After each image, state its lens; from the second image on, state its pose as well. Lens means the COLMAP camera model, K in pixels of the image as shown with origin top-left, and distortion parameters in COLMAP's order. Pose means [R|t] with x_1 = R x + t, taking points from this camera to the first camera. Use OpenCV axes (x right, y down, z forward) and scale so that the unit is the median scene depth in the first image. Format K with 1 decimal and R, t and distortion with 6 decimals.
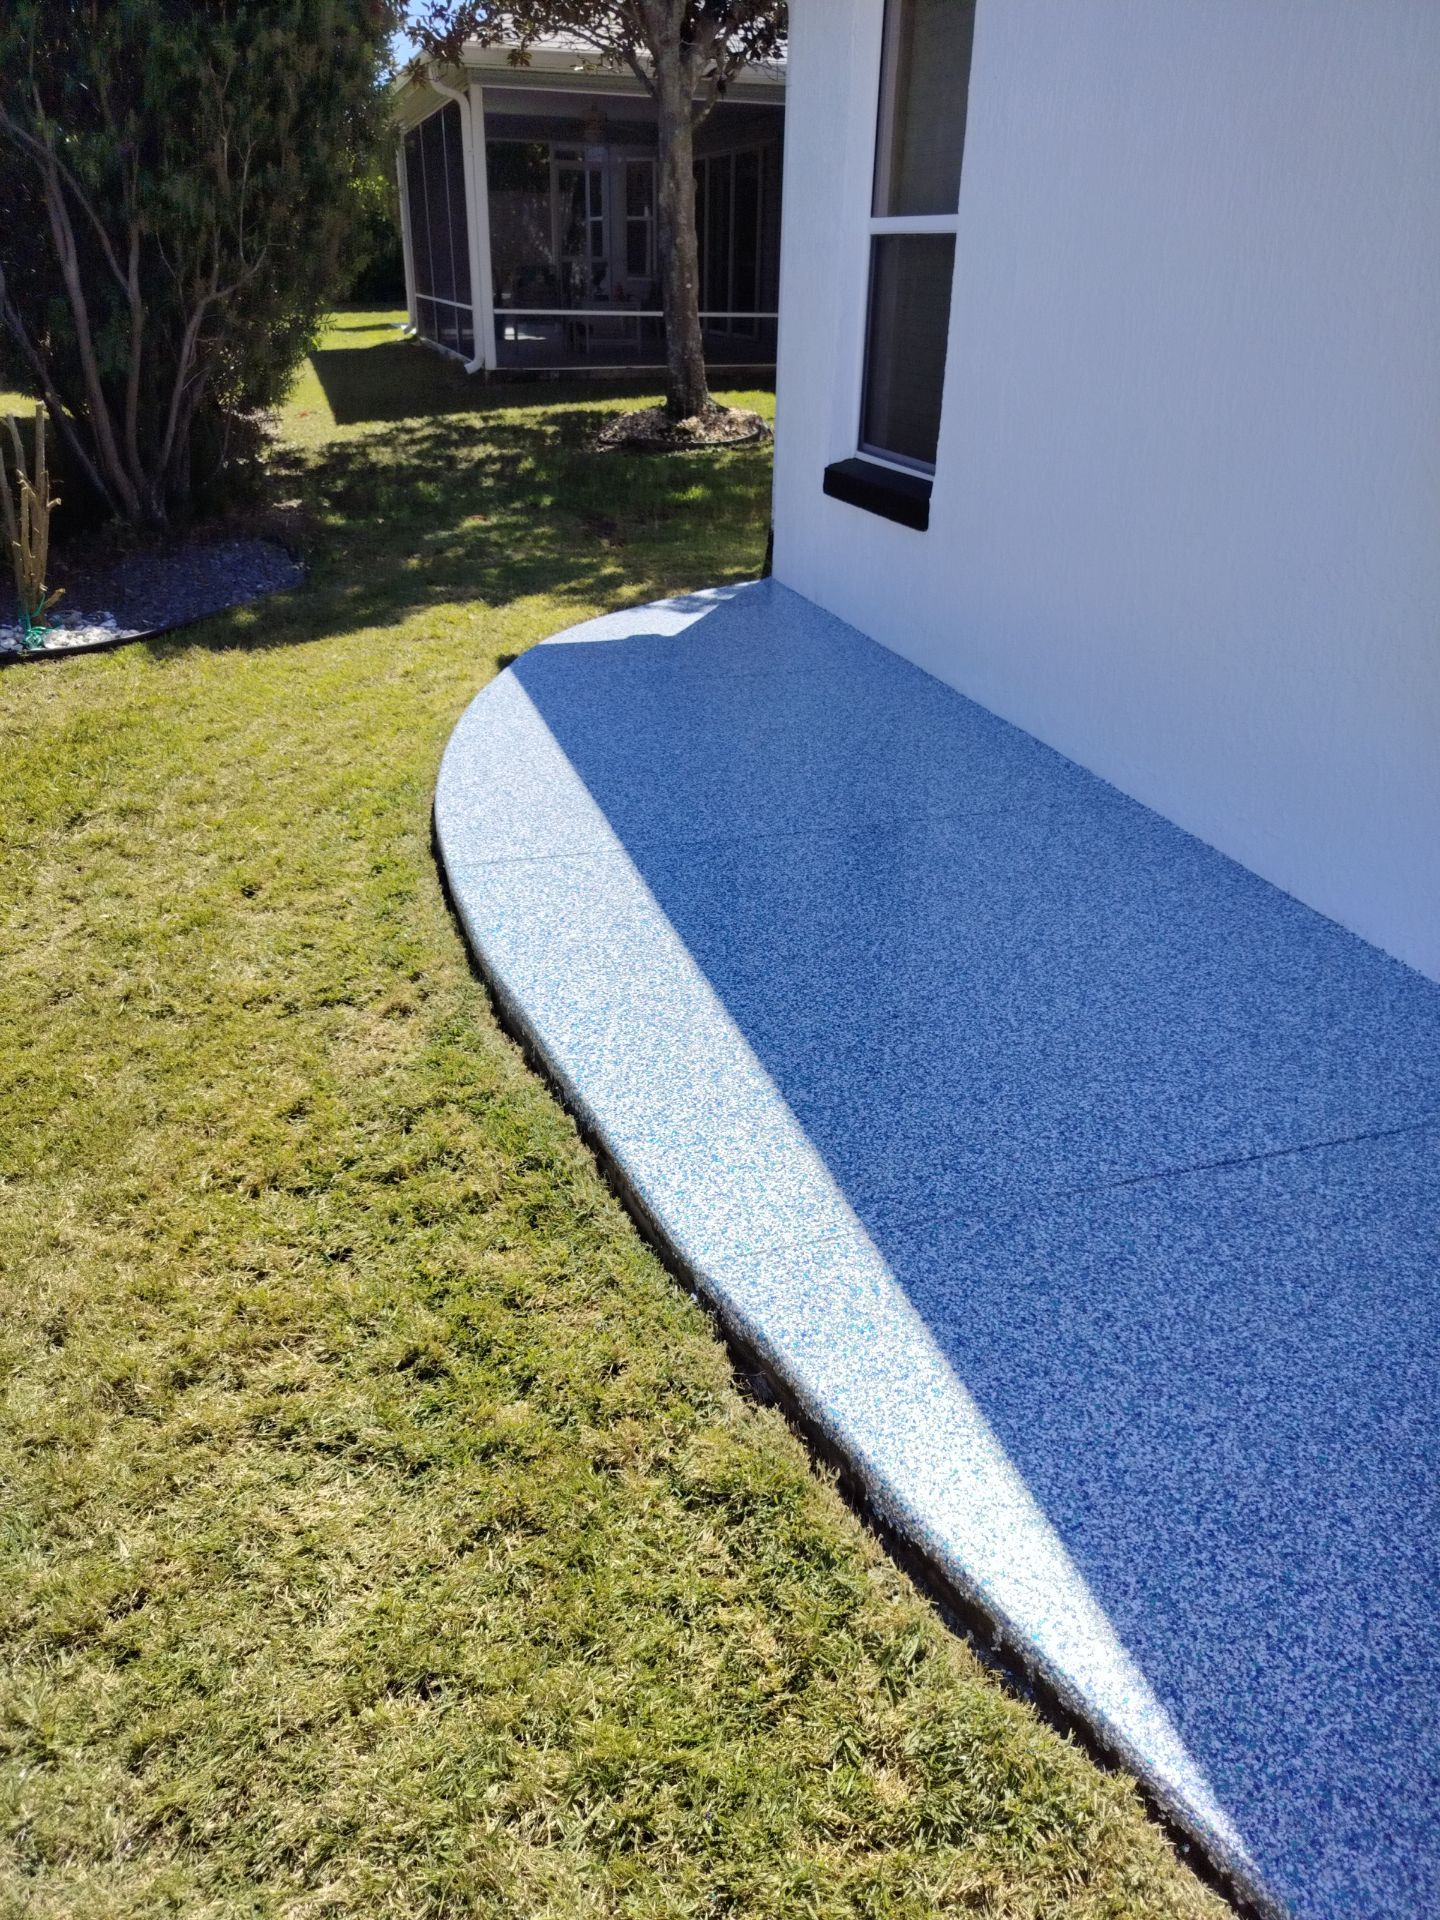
lens RADIAL K [[1341.2, 0, 706.3], [0, 1341.2, 950.1], [0, 0, 1]] dist [0.079651, -0.098158]
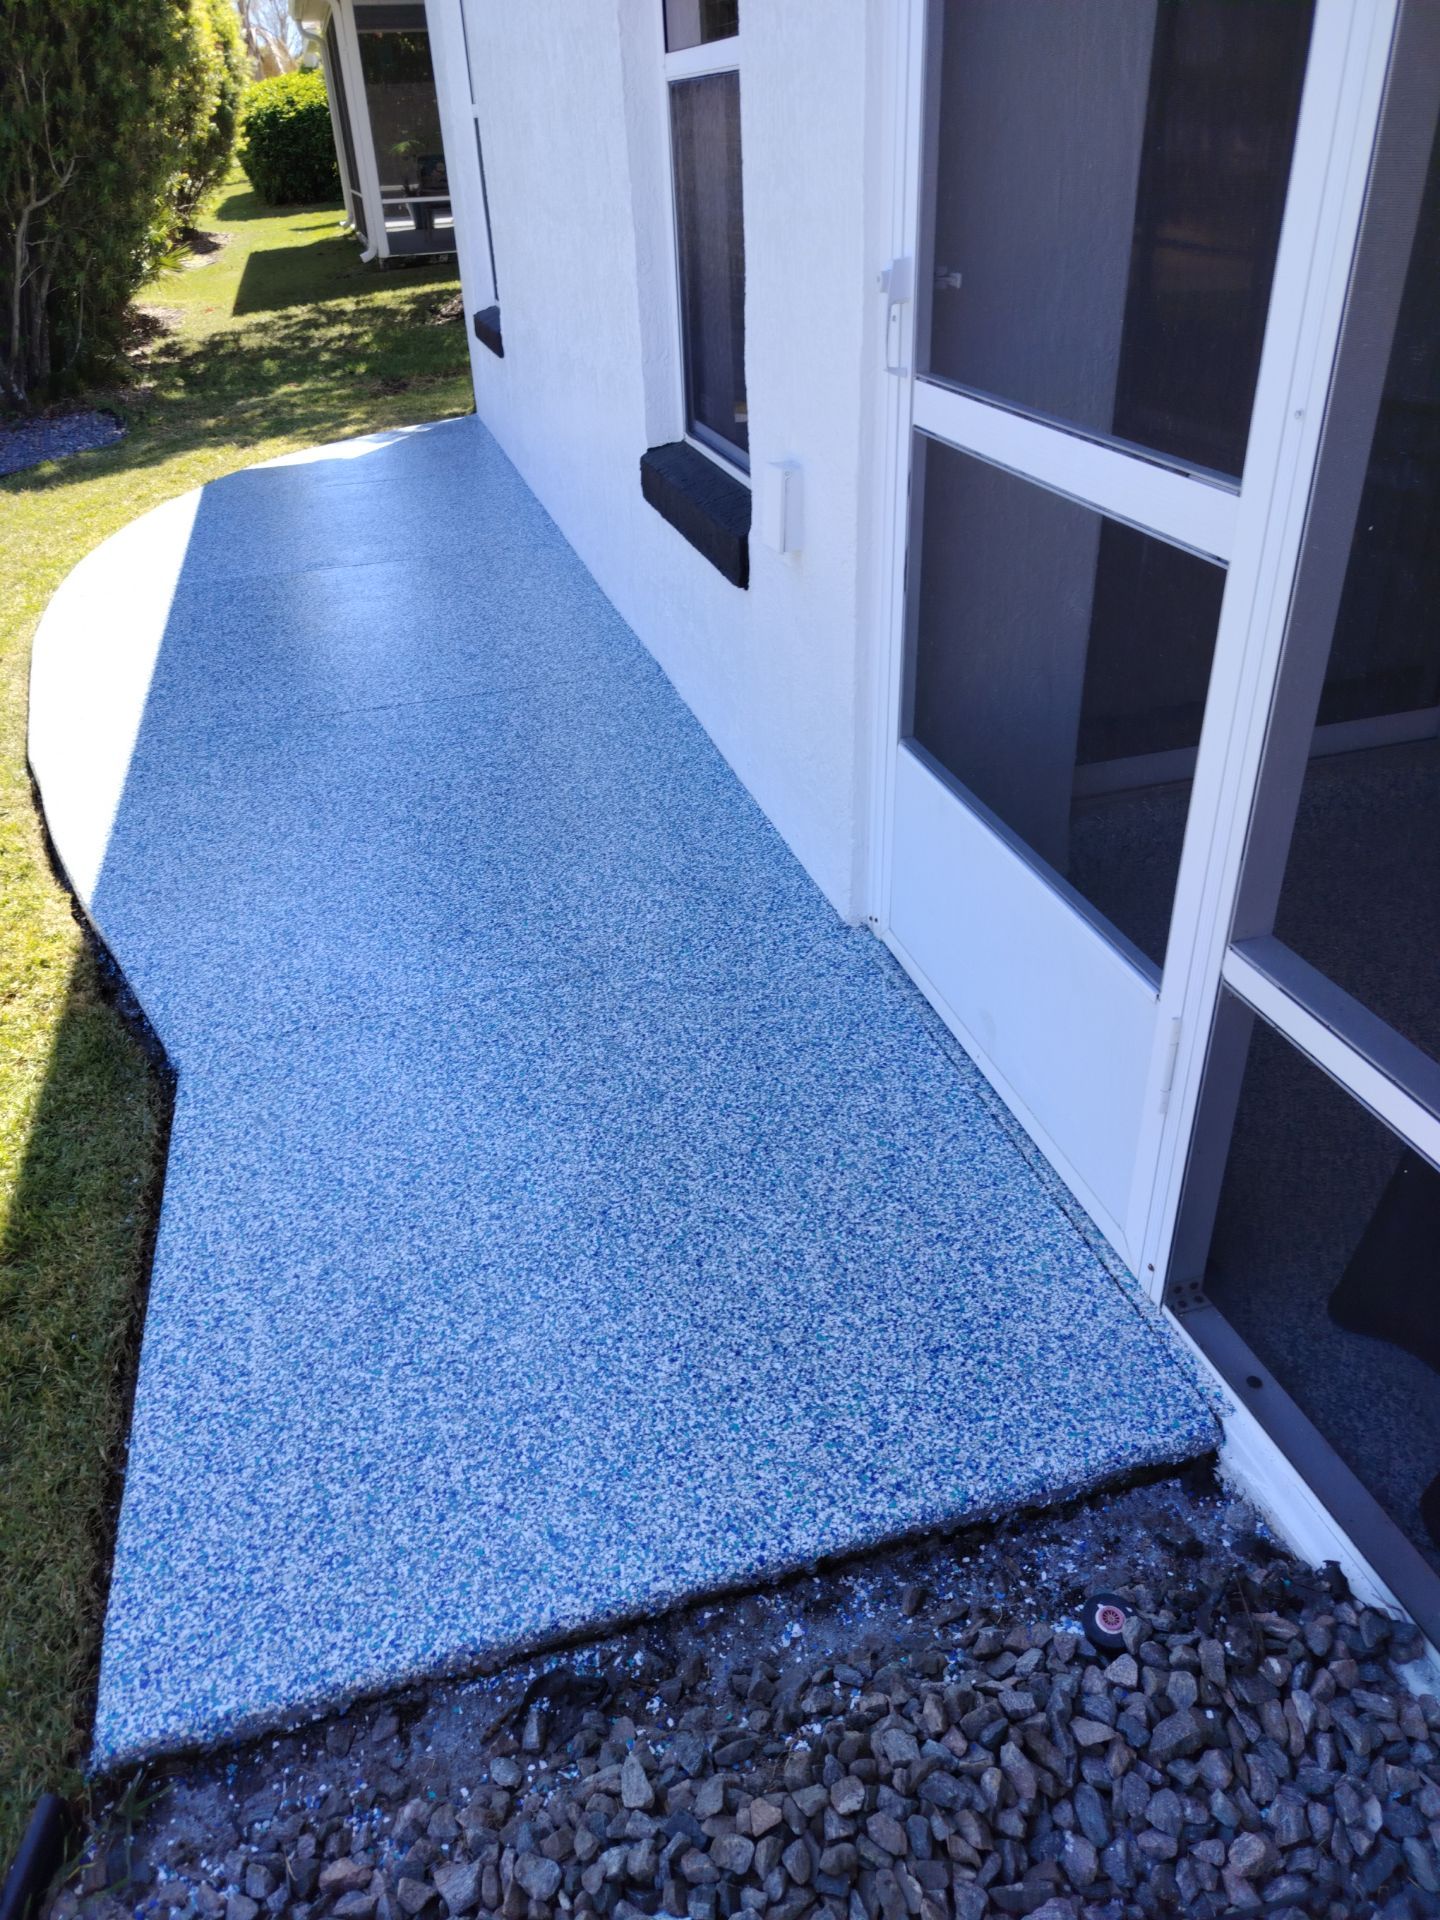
lens RADIAL K [[1341.2, 0, 706.3], [0, 1341.2, 950.1], [0, 0, 1]] dist [0.079651, -0.098158]
pose [[0.998011, -0.032966, -0.053738, 0.184518], [0.036617, 0.996984, 0.068424, 0.075894], [0.051320, -0.070256, 0.996208, -0.138368]]
